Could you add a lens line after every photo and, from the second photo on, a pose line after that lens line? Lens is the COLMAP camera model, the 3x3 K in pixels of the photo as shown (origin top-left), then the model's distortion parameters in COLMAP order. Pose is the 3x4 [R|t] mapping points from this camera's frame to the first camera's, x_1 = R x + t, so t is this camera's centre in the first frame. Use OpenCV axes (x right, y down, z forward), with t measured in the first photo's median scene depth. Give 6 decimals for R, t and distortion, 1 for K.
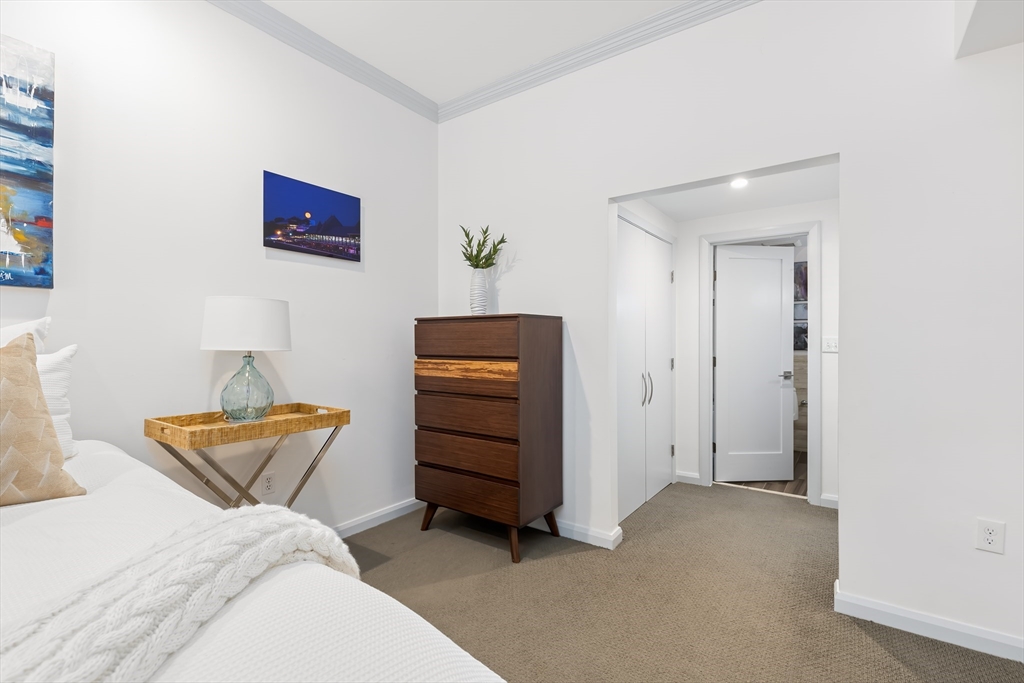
lens RADIAL K [[477.9, 0, 512.0], [0, 477.9, 341.5], [0, 0, 1]] dist [0.015920, -0.000141]
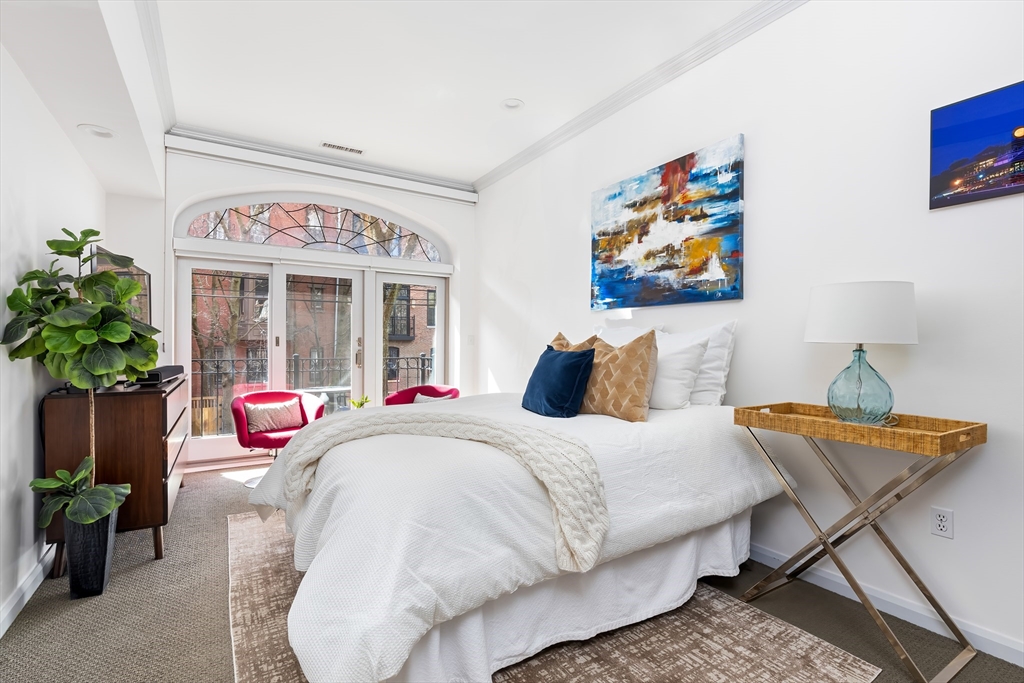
lens RADIAL K [[477.9, 0, 512.0], [0, 477.9, 341.5], [0, 0, 1]] dist [0.015920, -0.000141]
pose [[-0.382692, -0.000527, -0.923876, 0.624732], [-0.000276, 1.000000, -0.000457, 0.018316], [0.923876, 0.000080, -0.382692, 0.932207]]
